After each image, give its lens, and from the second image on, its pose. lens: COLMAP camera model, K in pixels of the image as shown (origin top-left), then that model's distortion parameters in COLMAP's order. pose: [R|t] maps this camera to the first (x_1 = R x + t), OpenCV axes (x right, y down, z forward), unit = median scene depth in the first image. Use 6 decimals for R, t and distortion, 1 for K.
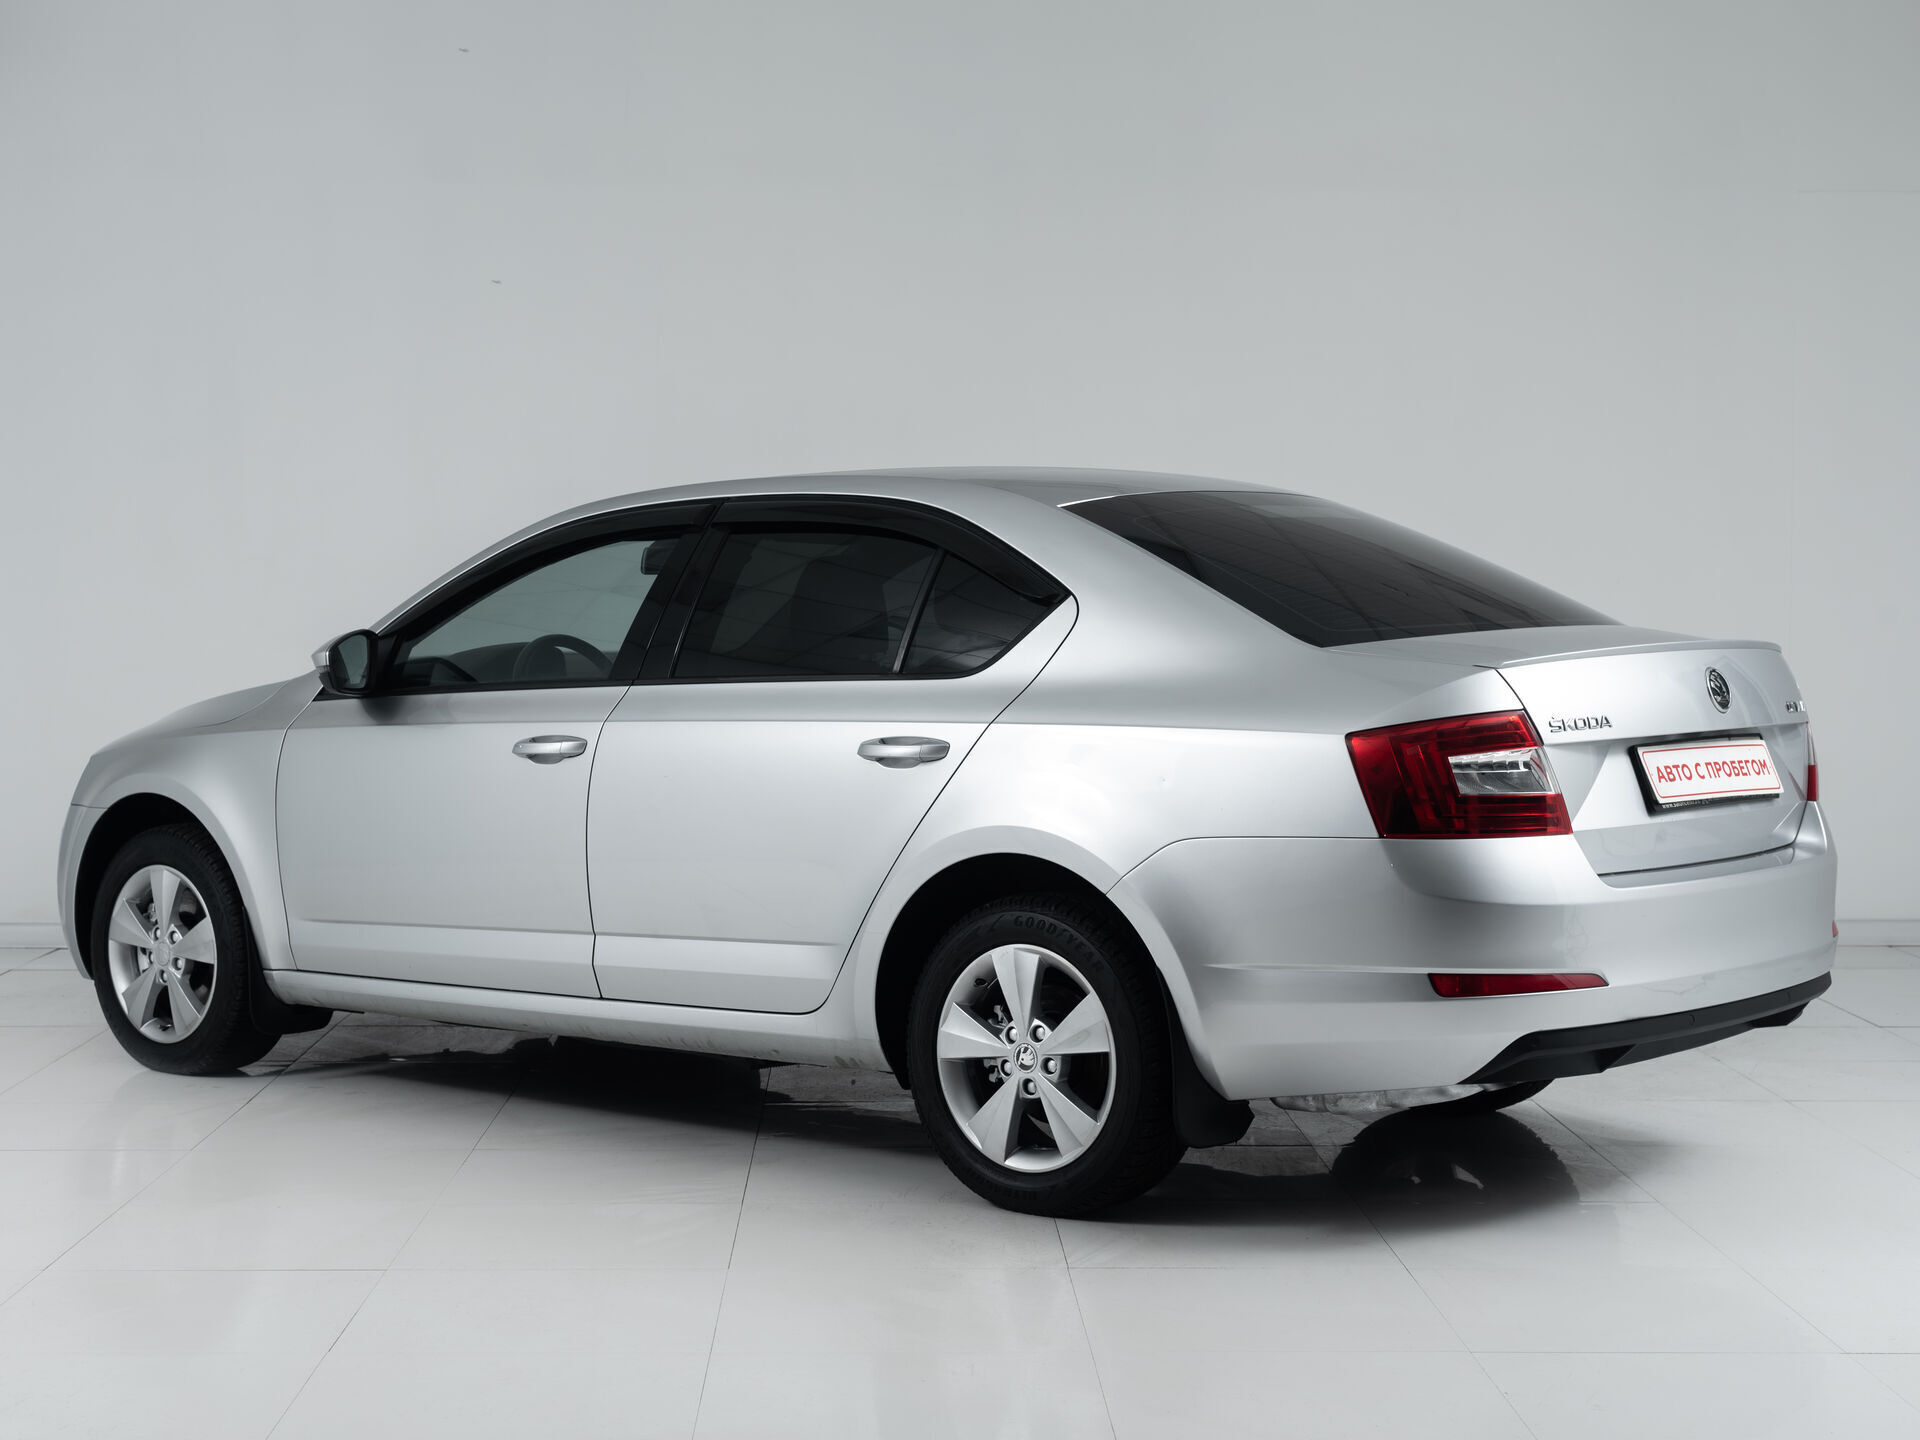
lens RADIAL K [[3204.0, 0, 960.0], [0, 3204.0, 720.0], [0, 0, 1]] dist [-0.124708, -0.040483]
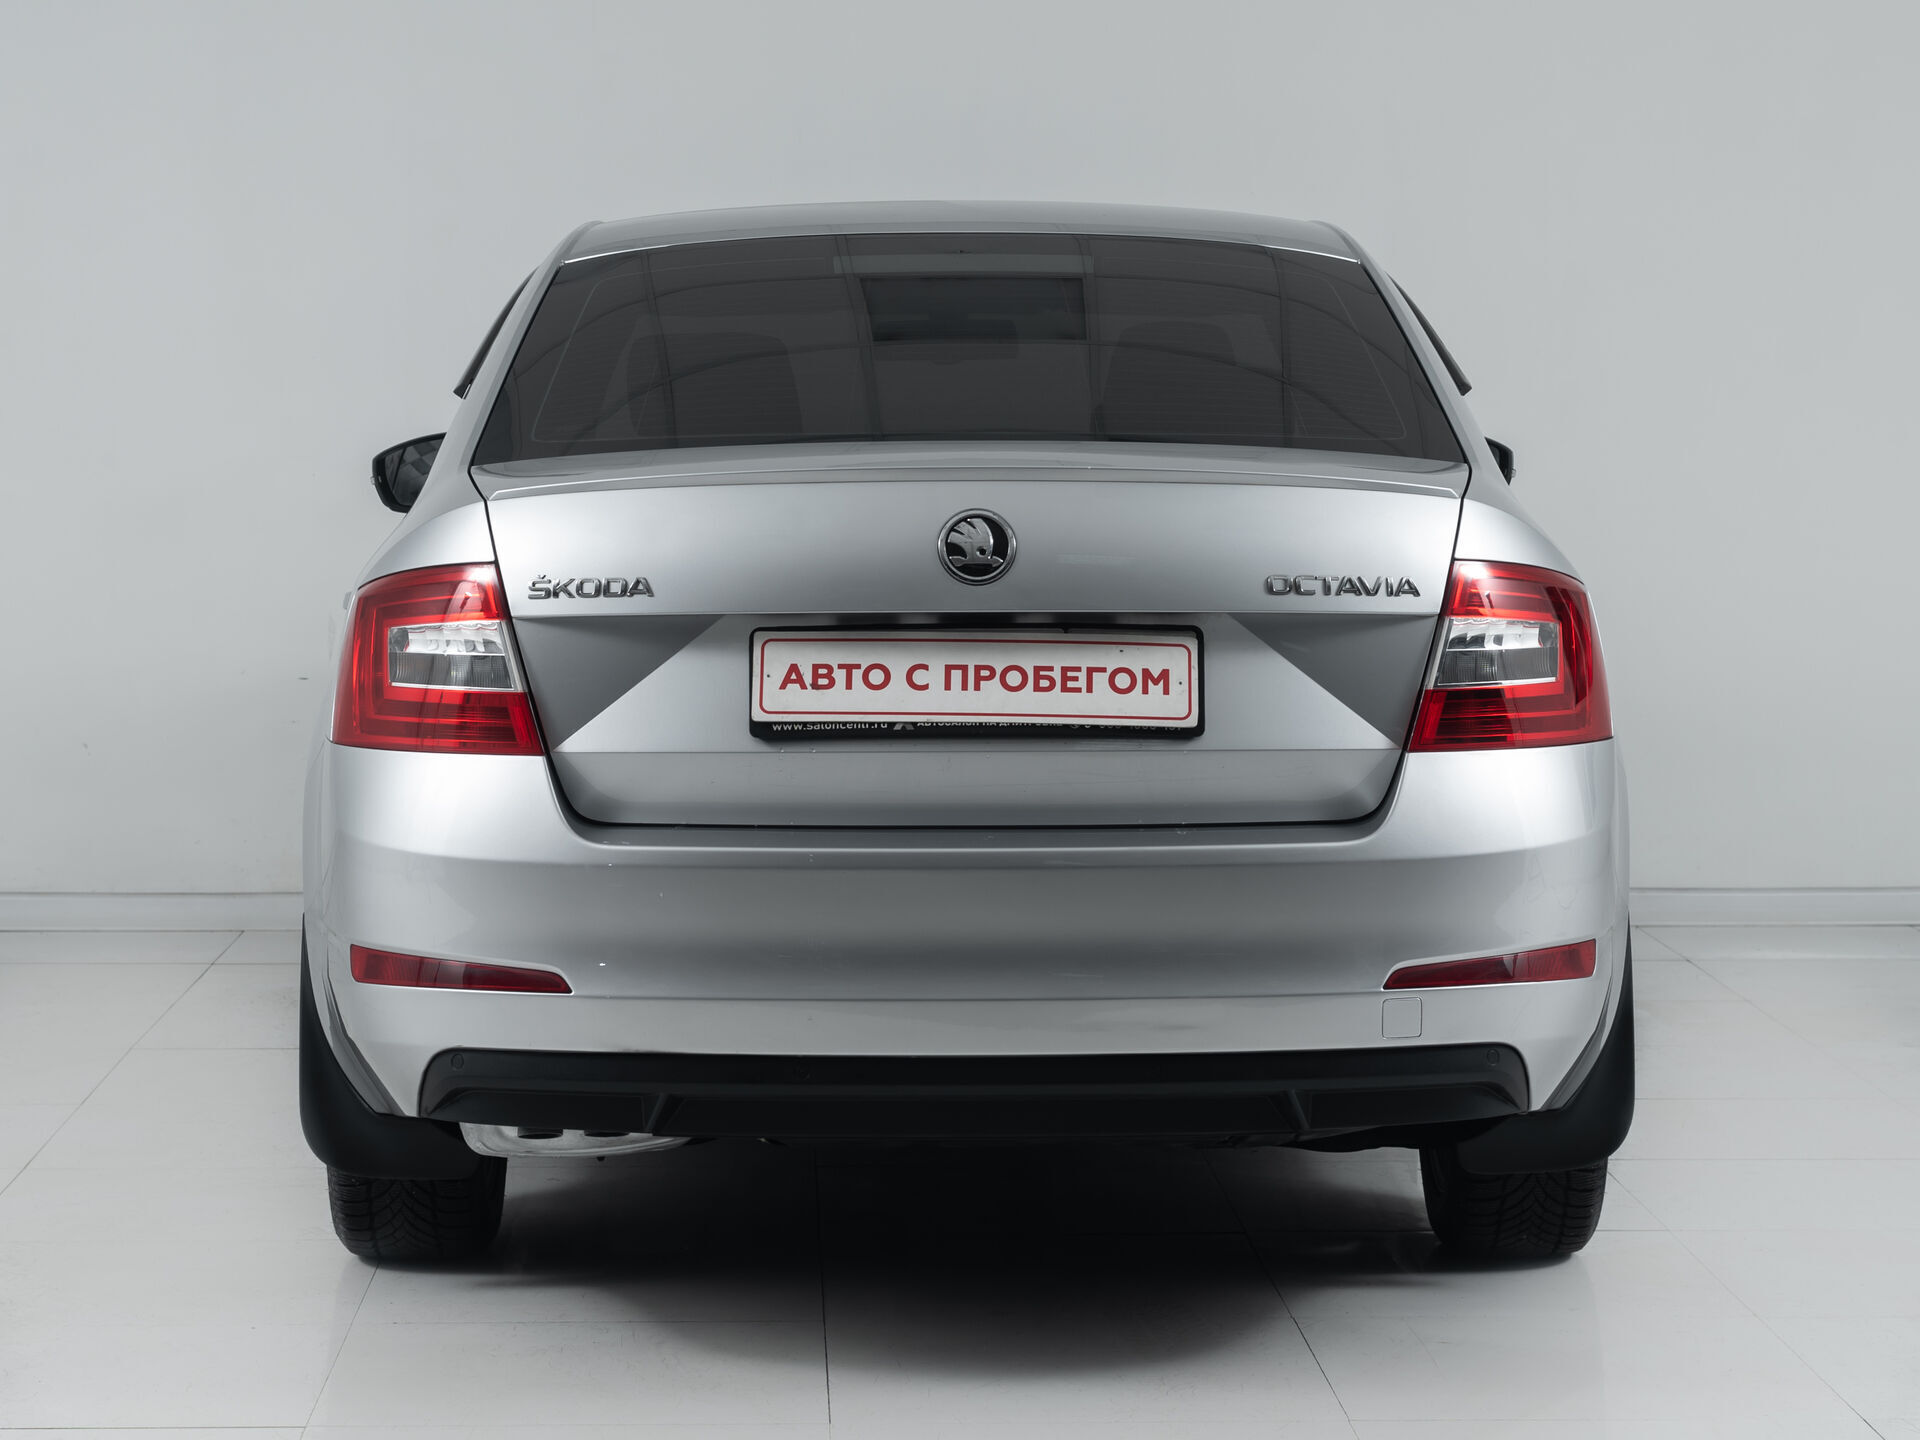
lens RADIAL K [[3204.0, 0, 960.0], [0, 3204.0, 720.0], [0, 0, 1]] dist [-0.124708, -0.040483]
pose [[0.778073, 0.092477, -0.621330, 0.656640], [-0.040587, 0.994439, 0.097183, -0.038404], [0.626862, -0.050397, 0.777499, 0.535341]]
